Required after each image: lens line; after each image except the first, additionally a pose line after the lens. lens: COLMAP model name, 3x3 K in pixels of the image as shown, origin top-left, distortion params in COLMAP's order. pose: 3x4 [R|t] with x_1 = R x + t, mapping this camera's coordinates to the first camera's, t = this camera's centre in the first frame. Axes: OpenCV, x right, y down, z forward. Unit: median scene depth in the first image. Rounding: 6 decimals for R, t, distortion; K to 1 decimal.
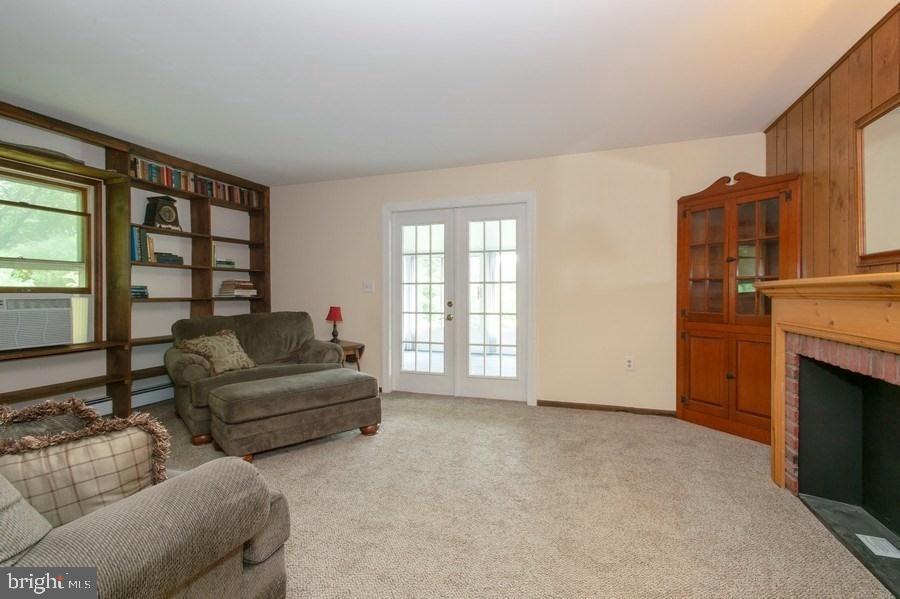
lens RADIAL K [[424.9, 0, 448.1], [0, 424.9, 297.1], [0, 0, 1]] dist [0.010532, -0.003678]
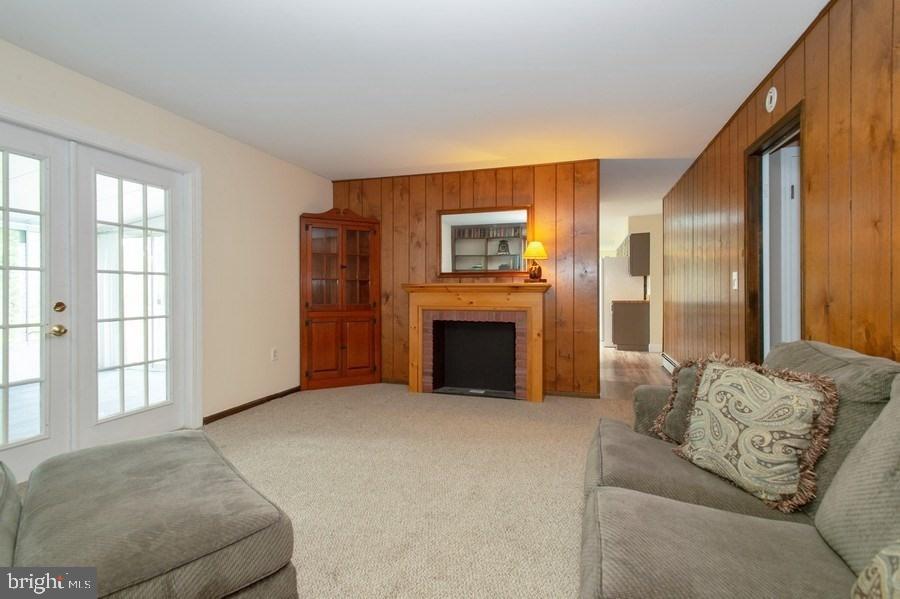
lens RADIAL K [[424.9, 0, 450.0], [0, 424.9, 293.8], [0, 0, 1]] dist [0.010532, -0.003678]
pose [[-0.042347, -0.003817, 0.999096, -0.633591], [0.007631, 0.999962, 0.004144, 0.000899], [-0.999074, 0.007799, -0.042317, 0.551893]]
